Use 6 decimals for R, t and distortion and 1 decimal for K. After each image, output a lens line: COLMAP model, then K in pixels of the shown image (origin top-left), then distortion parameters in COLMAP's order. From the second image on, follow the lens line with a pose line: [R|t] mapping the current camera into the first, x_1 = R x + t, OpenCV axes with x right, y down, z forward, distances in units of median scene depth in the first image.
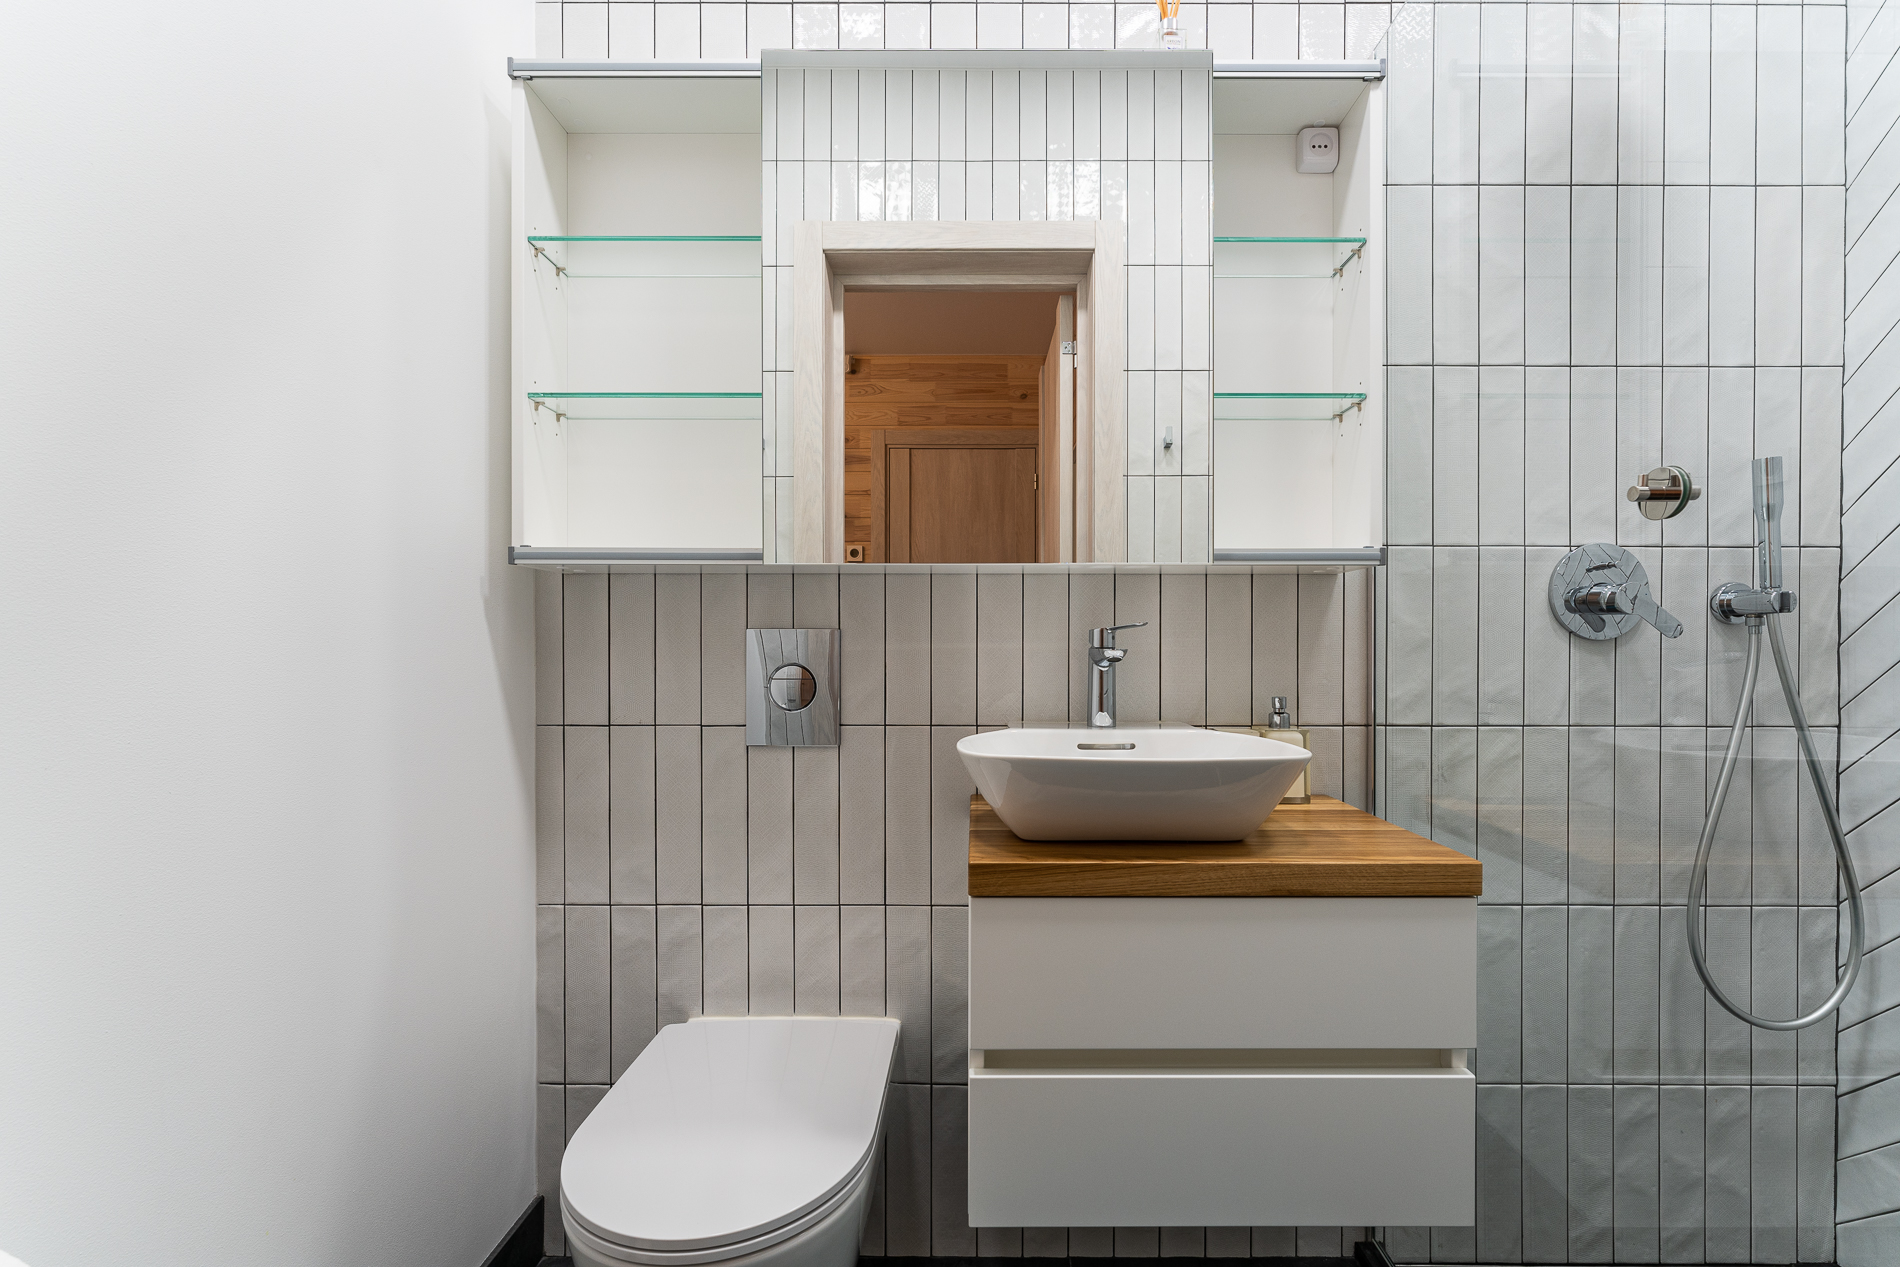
lens RADIAL K [[841.7, 0, 934.2], [0, 841.7, 626.8], [0, 0, 1]] dist [-0.001664, 0.001418]
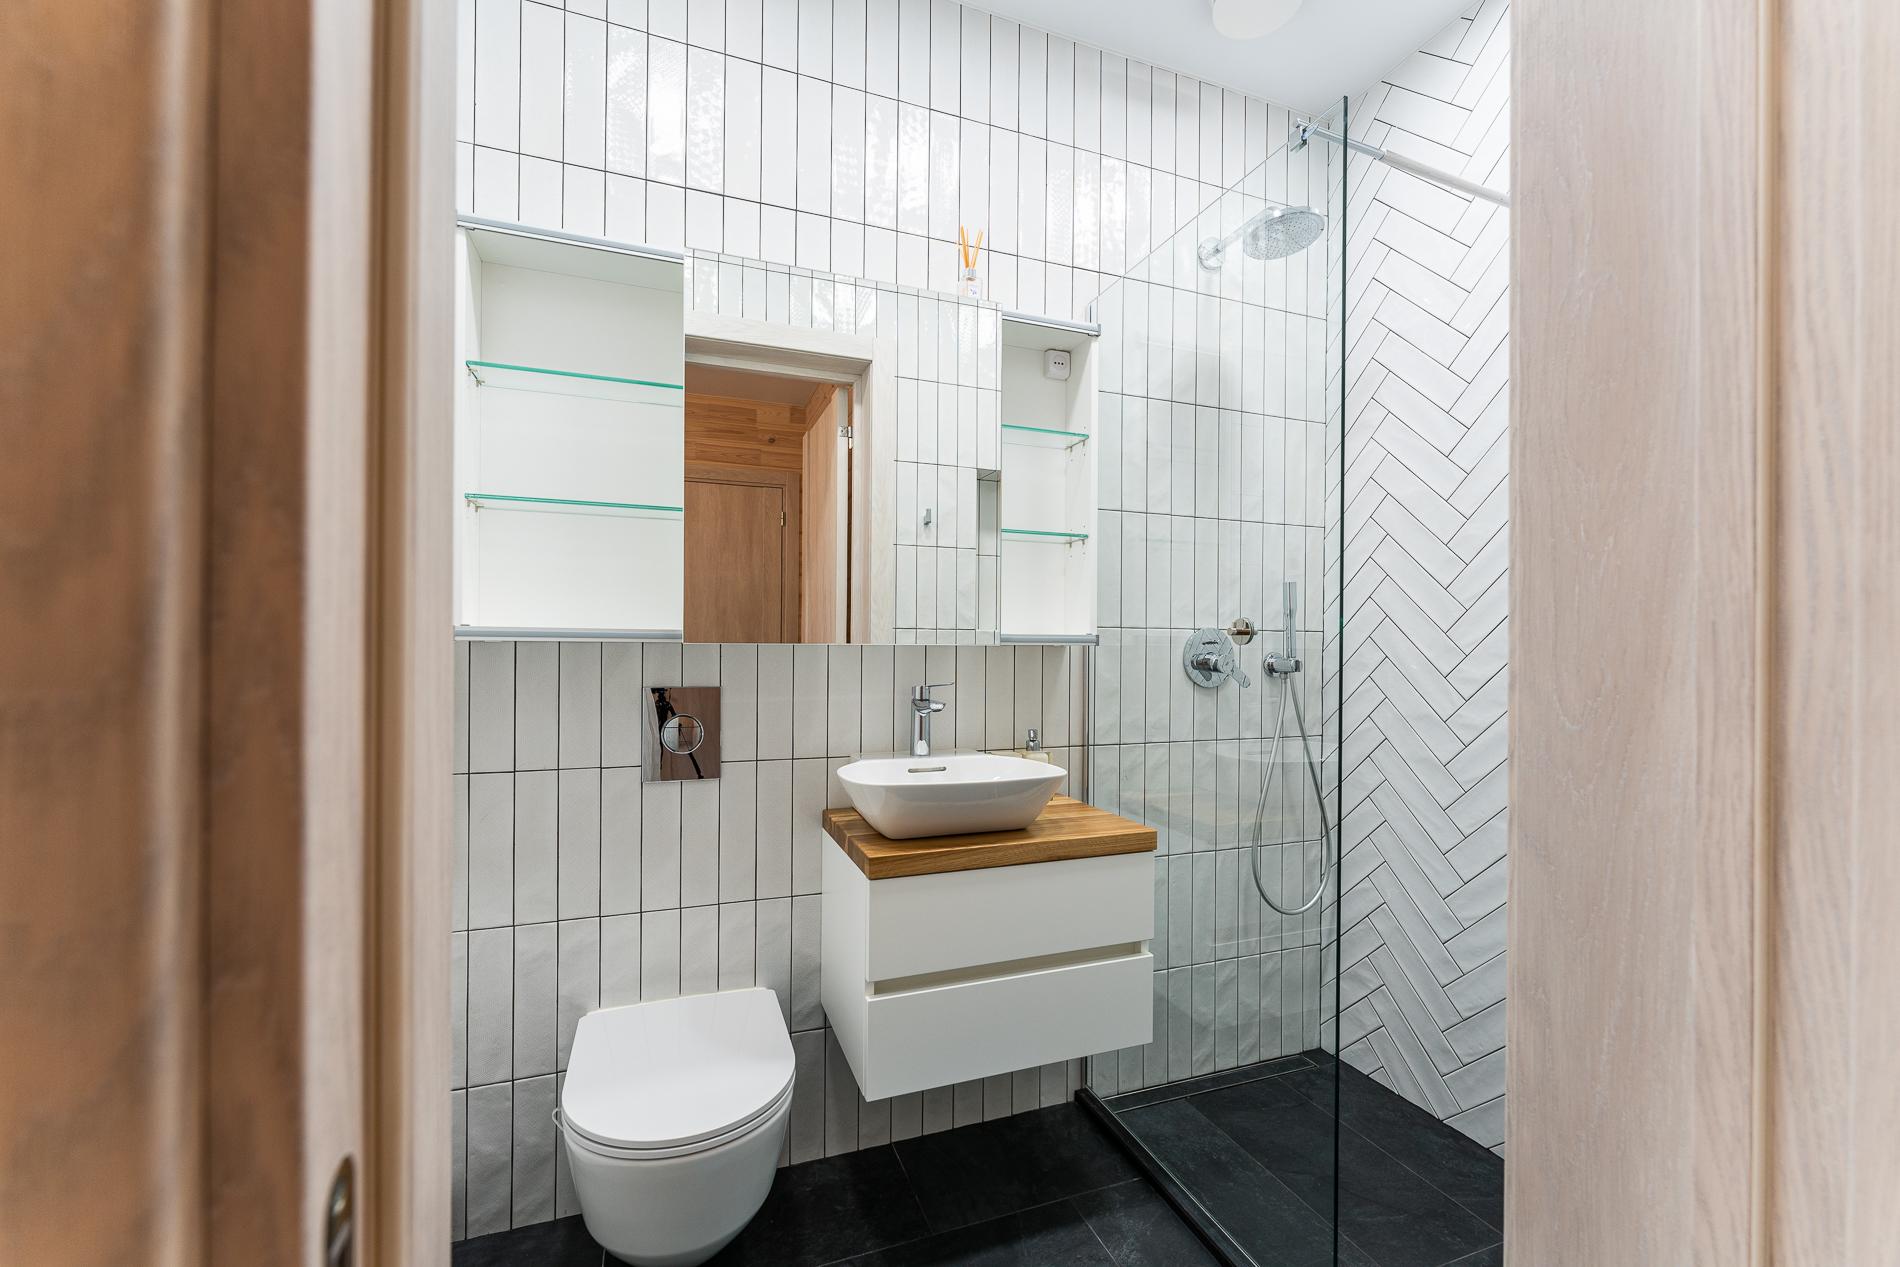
lens RADIAL K [[750.4, 0, 962.4], [0, 750.4, 642.2], [0, 0, 1]] dist [0.002250, 0.000081]
pose [[0.935389, 0.010326, 0.353470, -0.174265], [-0.007118, 0.999921, -0.010374, -0.055777], [-0.353549, 0.007188, 0.935388, -0.194748]]
